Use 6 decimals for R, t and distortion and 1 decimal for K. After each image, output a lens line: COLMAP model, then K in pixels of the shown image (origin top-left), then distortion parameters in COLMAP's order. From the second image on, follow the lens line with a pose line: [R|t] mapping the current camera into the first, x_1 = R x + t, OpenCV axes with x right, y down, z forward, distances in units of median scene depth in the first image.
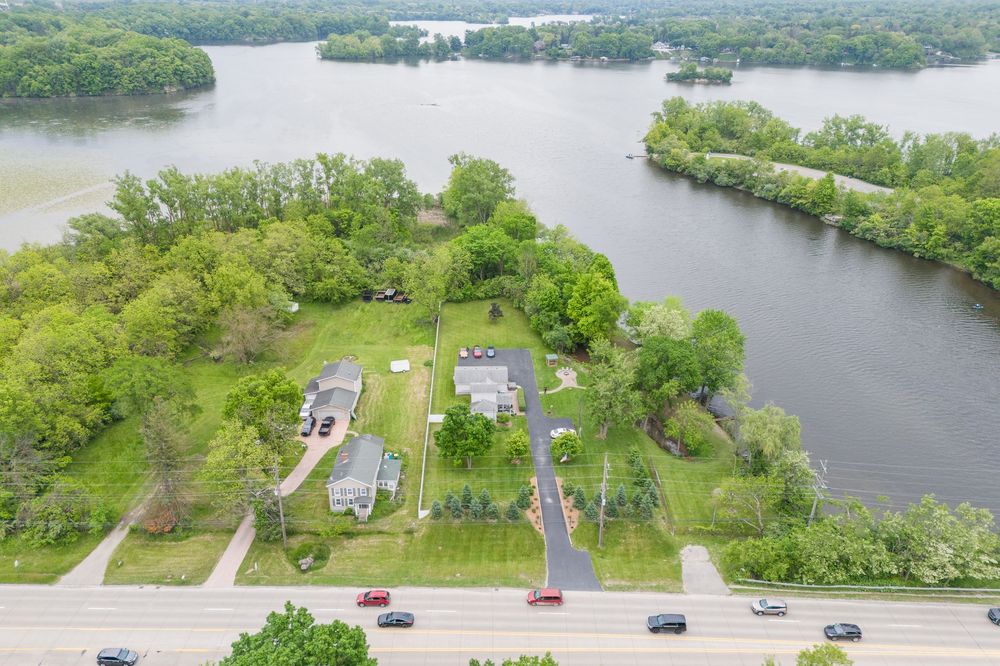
lens RADIAL K [[735.2, 0, 500.0], [0, 735.2, 333.0], [0, 0, 1]] dist [0.058643, -0.035942]
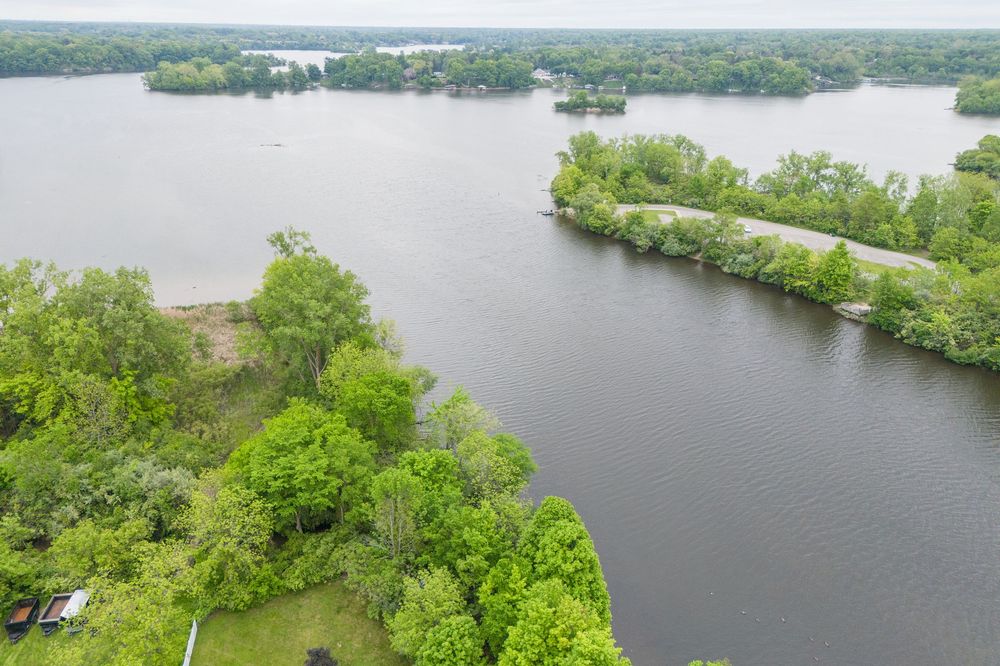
lens RADIAL K [[735.2, 0, 500.0], [0, 735.2, 333.0], [0, 0, 1]] dist [0.058643, -0.035942]
pose [[0.986956, -0.064105, 0.147676, 0.009684], [0.069494, 0.997081, -0.031616, -0.042738], [-0.145218, 0.041466, 0.988530, 0.121718]]
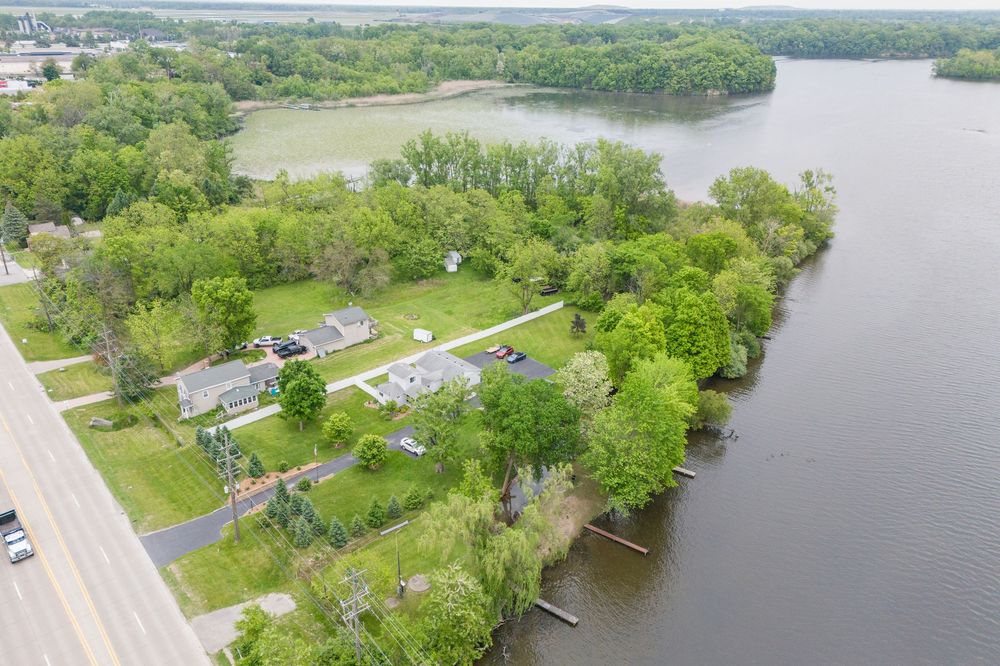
lens RADIAL K [[735.2, 0, 500.0], [0, 735.2, 333.0], [0, 0, 1]] dist [0.058643, -0.035942]
pose [[0.670241, 0.301733, -0.678037, 0.108891], [-0.317364, 0.942399, 0.105661, -0.017703], [0.670863, 0.144366, 0.727394, 0.065502]]
